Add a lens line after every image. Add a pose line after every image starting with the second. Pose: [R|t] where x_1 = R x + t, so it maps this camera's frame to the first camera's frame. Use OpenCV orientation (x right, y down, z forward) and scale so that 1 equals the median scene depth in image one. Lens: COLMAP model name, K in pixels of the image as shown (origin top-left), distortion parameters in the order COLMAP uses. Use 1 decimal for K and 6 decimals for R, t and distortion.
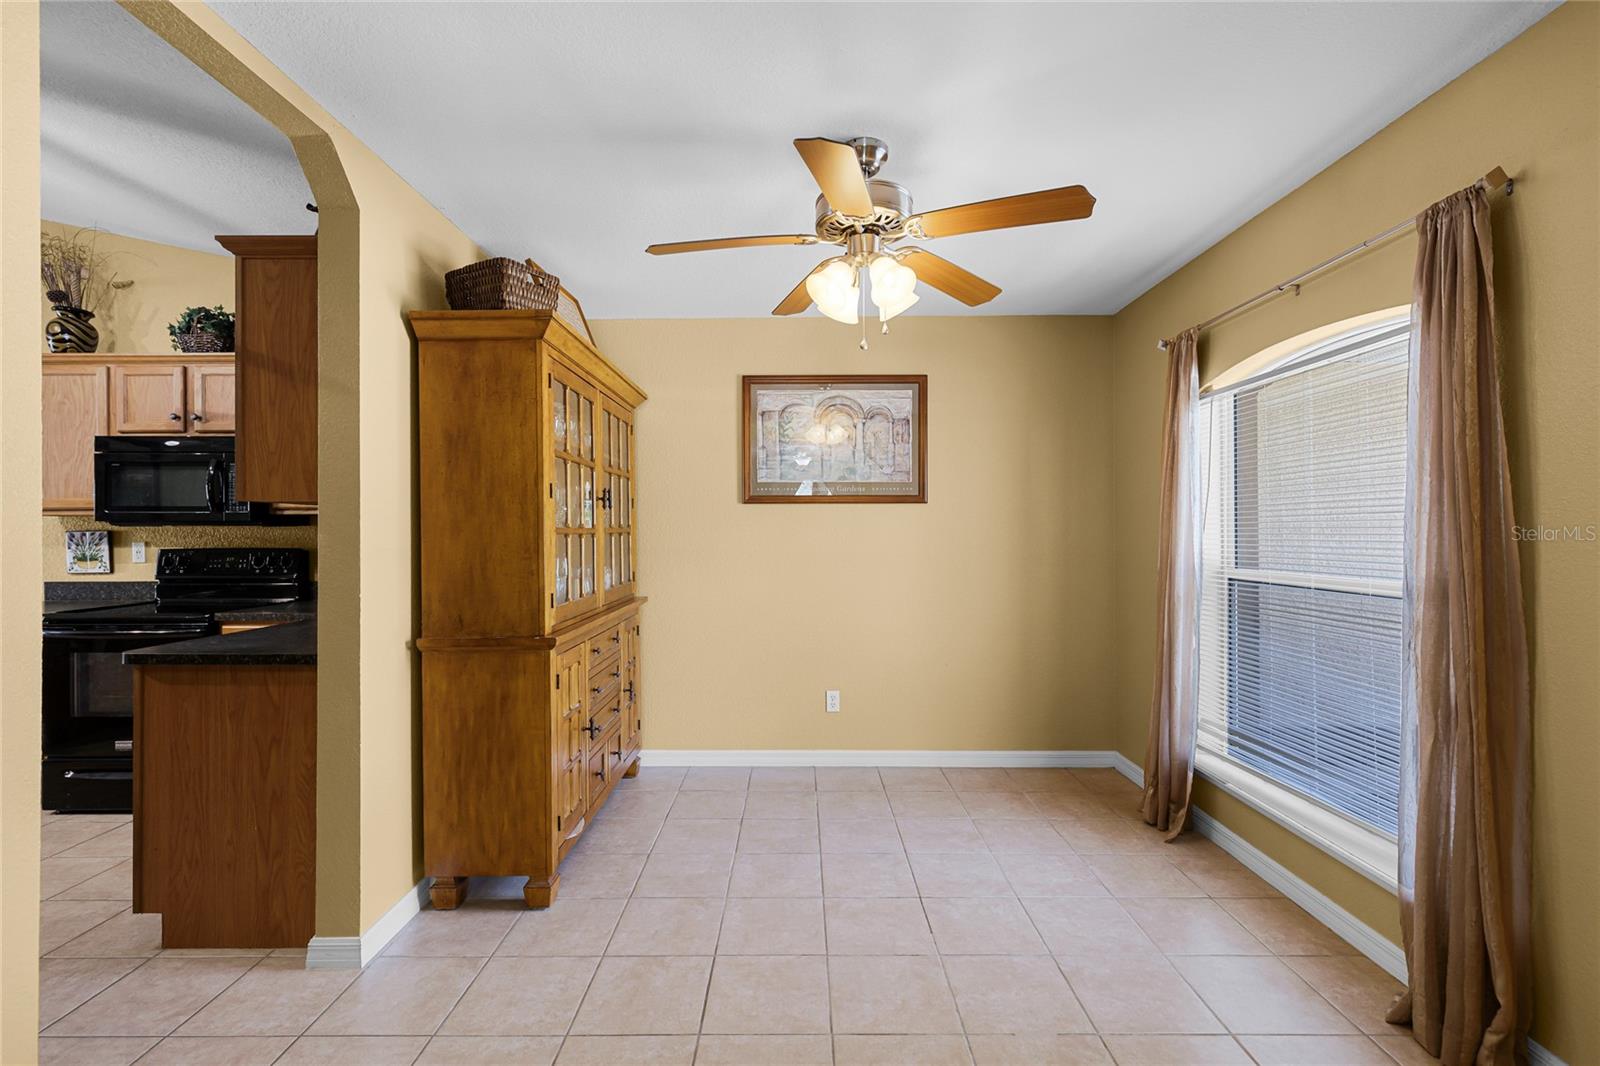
lens RADIAL K [[714.3, 0, 797.5], [0, 714.3, 532.9], [0, 0, 1]] dist [0.007725, -0.001596]
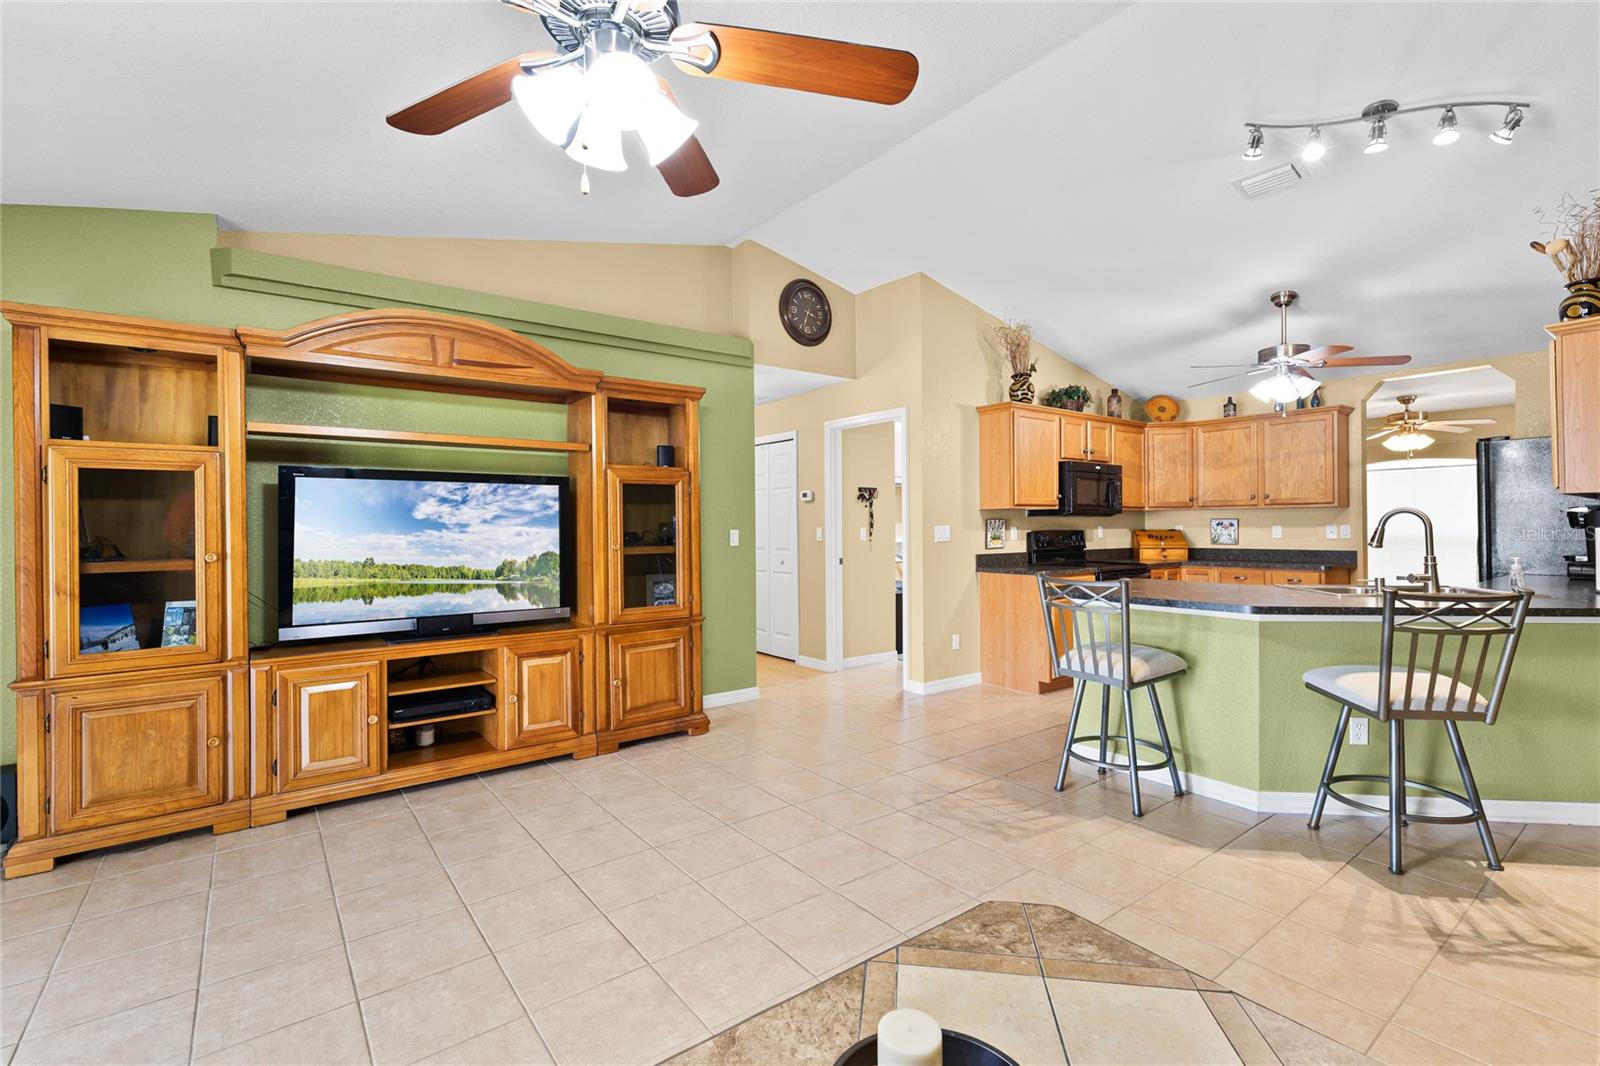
lens RADIAL K [[714.4, 0, 798.7], [0, 714.4, 523.3], [0, 0, 1]] dist [0.004044, -0.001339]
pose [[0.793118, -0.000694, 0.609067, -2.365246], [0.005300, 0.999969, -0.005762, 0.013041], [-0.609045, 0.007798, 0.793098, 0.082828]]
